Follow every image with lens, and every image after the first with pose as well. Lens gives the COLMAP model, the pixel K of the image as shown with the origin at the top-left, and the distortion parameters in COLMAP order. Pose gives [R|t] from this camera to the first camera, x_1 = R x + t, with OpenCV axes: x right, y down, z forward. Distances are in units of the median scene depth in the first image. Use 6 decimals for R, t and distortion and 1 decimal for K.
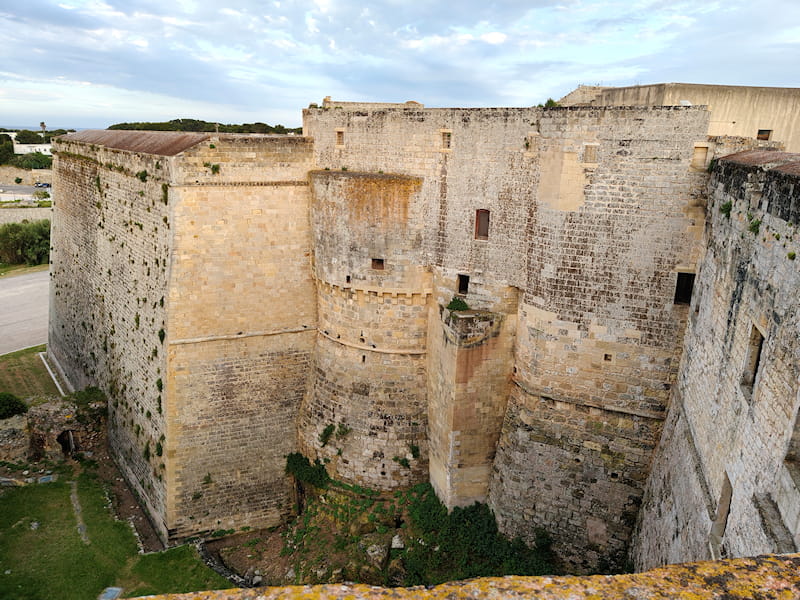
lens RADIAL K [[556.6, 0, 402.6], [0, 556.6, 299.4], [0, 0, 1]] dist [0.017437, -0.012958]
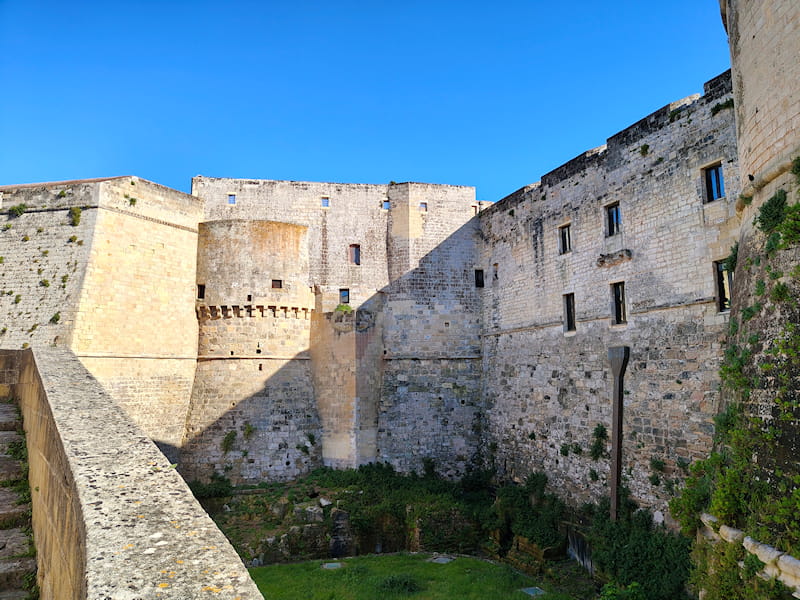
lens RADIAL K [[562.1, 0, 400.7], [0, 562.1, 295.1], [0, 0, 1]] dist [0.032304, -0.015237]
pose [[0.771028, 0.068955, 0.633057, -0.673804], [0.198590, 0.918506, -0.341919, 0.482194], [-0.605044, 0.389348, 0.694500, -0.079419]]
